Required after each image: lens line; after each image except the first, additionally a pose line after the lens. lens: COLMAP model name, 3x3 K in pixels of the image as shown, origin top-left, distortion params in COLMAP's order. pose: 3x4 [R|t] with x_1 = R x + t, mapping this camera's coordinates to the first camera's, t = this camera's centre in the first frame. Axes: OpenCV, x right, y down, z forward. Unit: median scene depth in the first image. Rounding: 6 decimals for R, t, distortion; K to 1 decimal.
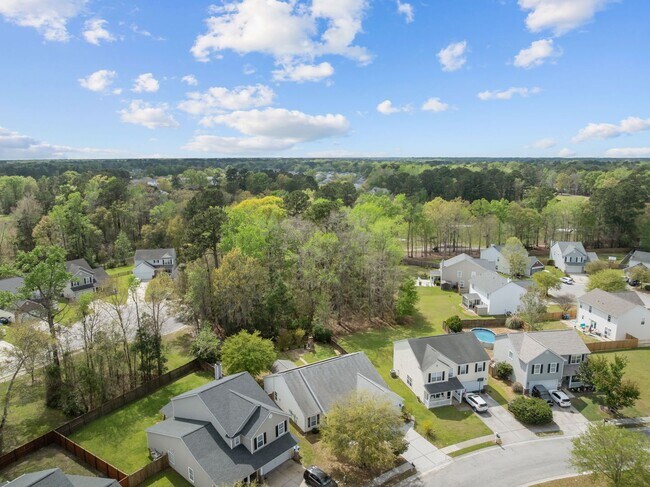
lens RADIAL K [[456.9, 0, 325.0], [0, 456.9, 243.5], [0, 0, 1]] dist [-0.044179, 0.004330]
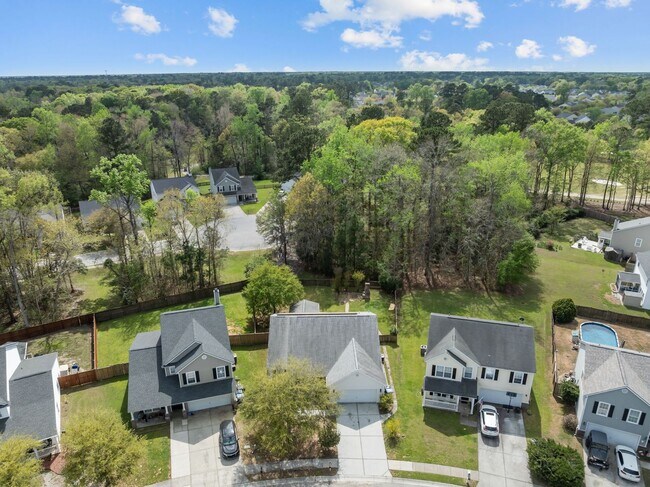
lens RADIAL K [[456.9, 0, 325.0], [0, 456.9, 243.5], [0, 0, 1]] dist [-0.044179, 0.004330]
pose [[0.855362, 0.181077, -0.485353, 0.391911], [-0.092295, 0.975198, 0.201174, -0.050800], [0.509743, -0.127280, 0.850859, 0.264995]]
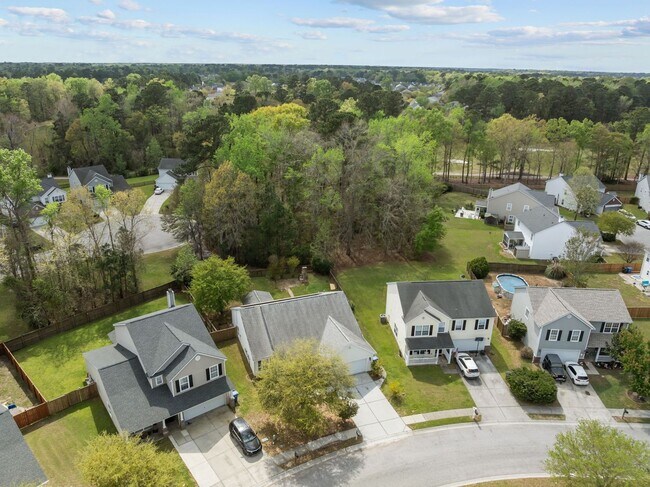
lens RADIAL K [[471.7, 0, 325.0], [0, 471.7, 243.5], [0, 0, 1]] dist [-0.044630, 0.006844]
pose [[0.983760, 0.080569, -0.160393, 0.188830], [-0.051200, 0.982430, 0.179469, -0.008628], [0.172034, -0.168342, 0.970600, 0.153515]]
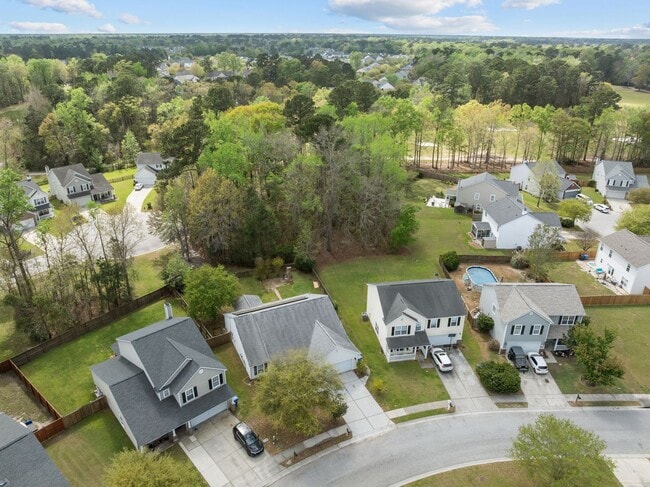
lens RADIAL K [[465.1, 0, 325.0], [0, 465.1, 243.5], [0, 0, 1]] dist [-0.044173, 0.005833]
pose [[0.993431, 0.056444, -0.099540, 0.169675], [-0.031006, 0.970117, 0.240650, -0.095781], [0.110149, -0.235983, 0.965494, 0.111804]]
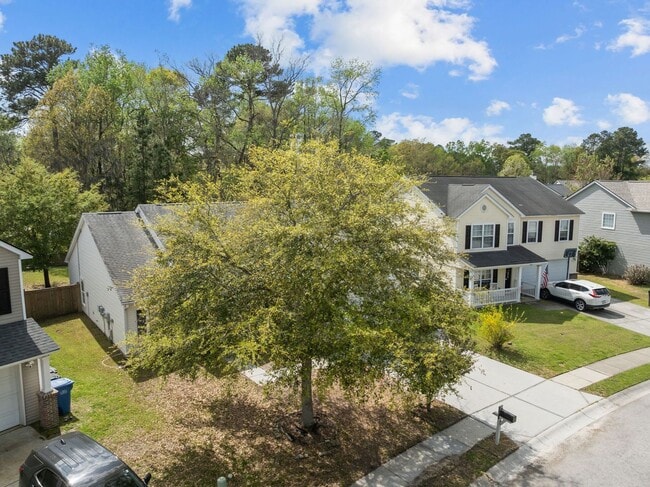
lens RADIAL K [[465.1, 0, 325.0], [0, 465.1, 243.5], [0, 0, 1]] dist [-0.044173, 0.005833]
pose [[0.993216, -0.006237, 0.116115, 0.049670], [0.012903, 0.998305, -0.056746, 0.311126], [-0.115564, 0.057860, 0.991613, 0.573230]]
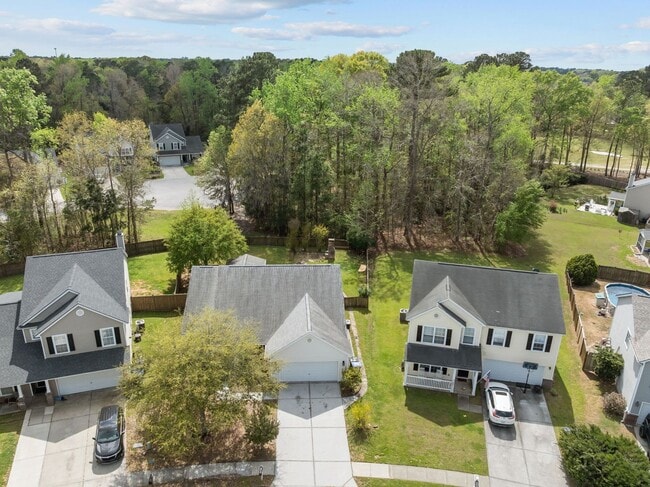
lens RADIAL K [[484.0, 0, 325.0], [0, 484.0, 243.5], [0, 0, 1]] dist [-0.046052, 0.009405]
pose [[0.881329, 0.186788, -0.434015, 0.345273], [-0.111404, 0.974794, 0.193303, 0.090292], [0.459182, -0.122013, 0.879923, 0.440959]]
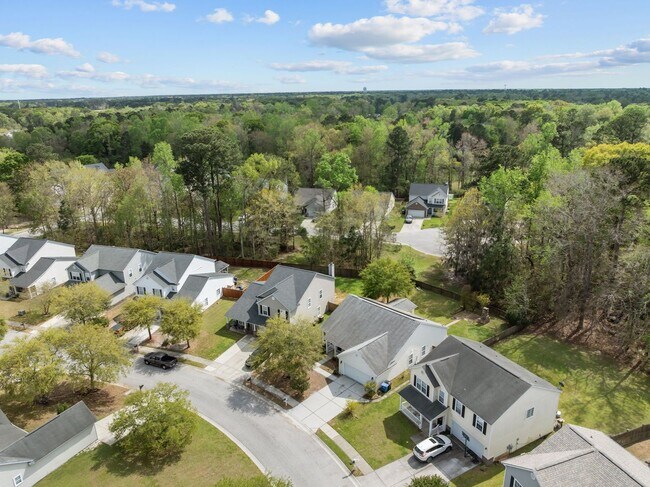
lens RADIAL K [[465.1, 0, 325.0], [0, 465.1, 243.5], [0, 0, 1]] dist [-0.044173, 0.005833]
pose [[0.218476, 0.301056, -0.928242, 0.831658], [-0.165567, 0.948866, 0.268776, -0.112893], [0.961694, 0.094966, 0.257149, 0.597978]]
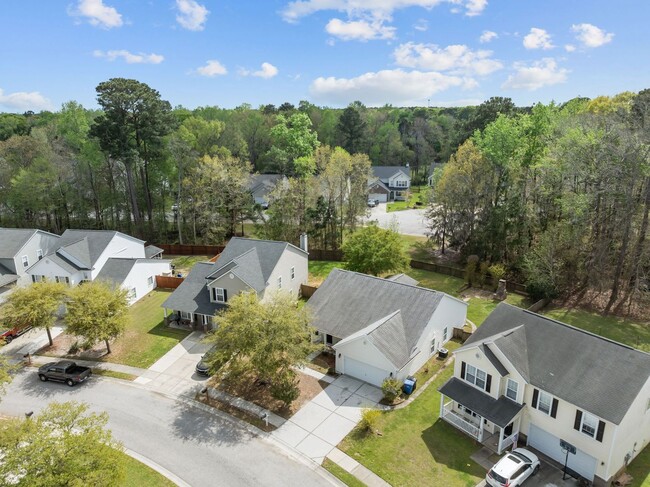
lens RADIAL K [[465.1, 0, 325.0], [0, 465.1, 243.5], [0, 0, 1]] dist [-0.044173, 0.005833]
pose [[0.360915, 0.258935, -0.895932, 0.588722], [-0.165943, 0.963183, 0.211523, 0.065507], [0.917716, 0.072332, 0.390595, 0.608794]]
